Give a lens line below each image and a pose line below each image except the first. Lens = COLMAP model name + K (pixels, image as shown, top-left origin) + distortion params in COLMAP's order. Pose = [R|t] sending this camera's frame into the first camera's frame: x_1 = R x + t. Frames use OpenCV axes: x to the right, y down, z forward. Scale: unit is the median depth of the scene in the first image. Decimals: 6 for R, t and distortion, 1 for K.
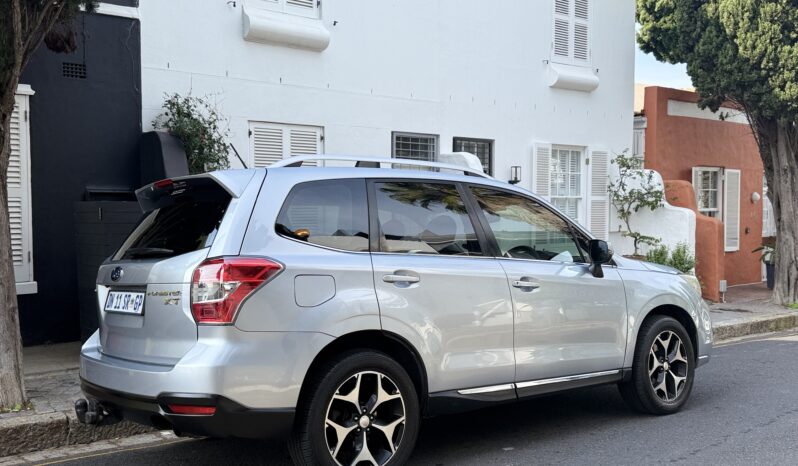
lens RADIAL K [[746.4, 0, 399.0], [0, 746.4, 233.0], [0, 0, 1]] dist [0.195916, -0.441630]
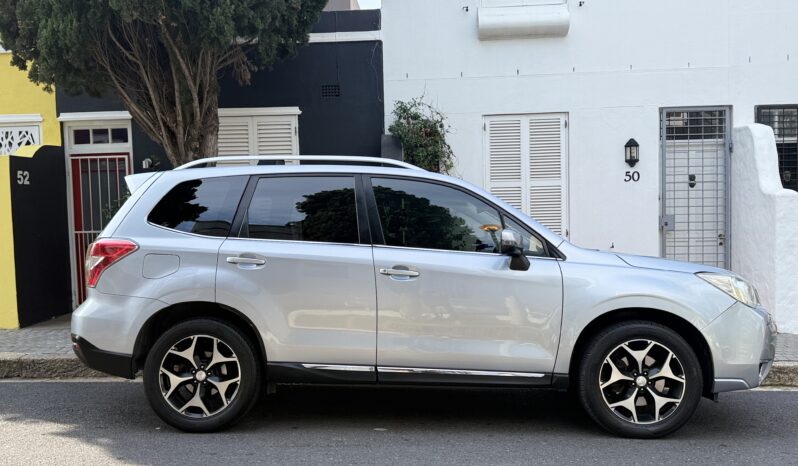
lens RADIAL K [[746.4, 0, 399.0], [0, 746.4, 233.0], [0, 0, 1]] dist [0.195916, -0.441630]
pose [[0.753586, 0.012445, -0.657232, 0.851951], [-0.001026, 0.999842, 0.017756, -0.002828], [0.657349, -0.012706, 0.753479, 0.245052]]
